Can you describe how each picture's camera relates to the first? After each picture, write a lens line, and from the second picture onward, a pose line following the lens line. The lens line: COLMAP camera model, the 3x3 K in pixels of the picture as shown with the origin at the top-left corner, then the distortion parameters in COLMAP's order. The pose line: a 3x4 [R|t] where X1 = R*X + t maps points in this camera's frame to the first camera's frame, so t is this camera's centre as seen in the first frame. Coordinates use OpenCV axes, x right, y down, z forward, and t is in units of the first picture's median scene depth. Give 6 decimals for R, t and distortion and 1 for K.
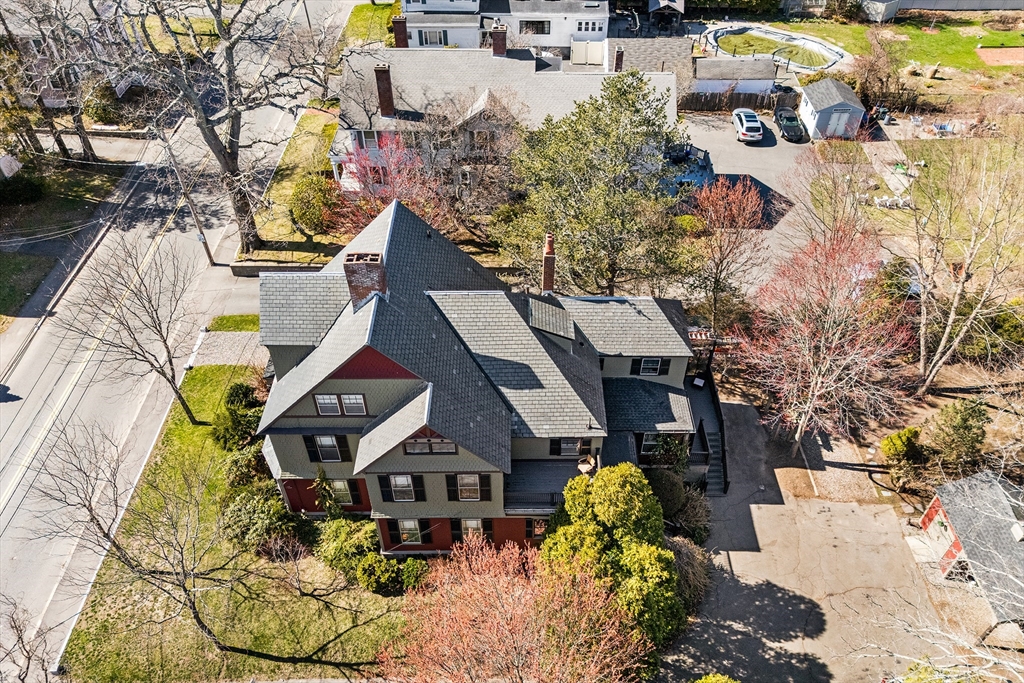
lens RADIAL K [[731.5, 0, 512.0], [0, 731.5, 341.5], [0, 0, 1]] dist [0.054530, 0.000056]
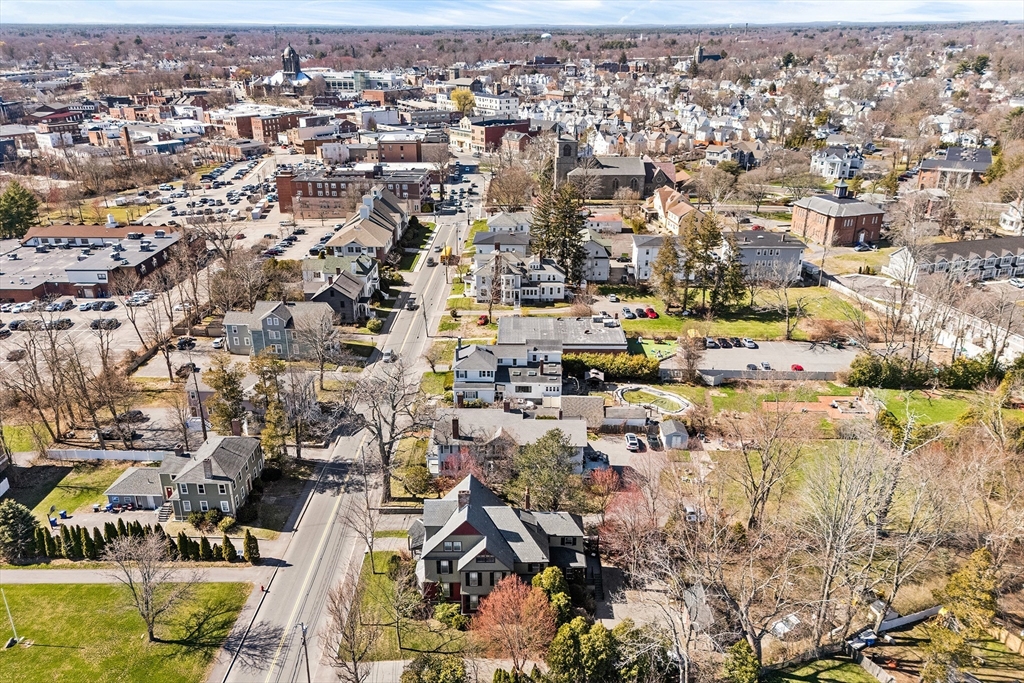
lens RADIAL K [[712.0, 0, 512.0], [0, 712.0, 341.5], [0, 0, 1]] dist [0.062200, -0.000475]
pose [[0.999951, 0.005844, 0.008053, -0.020478], [-0.002275, 0.922183, -0.386747, 0.252588], [-0.009686, 0.386709, 0.922151, -1.091781]]
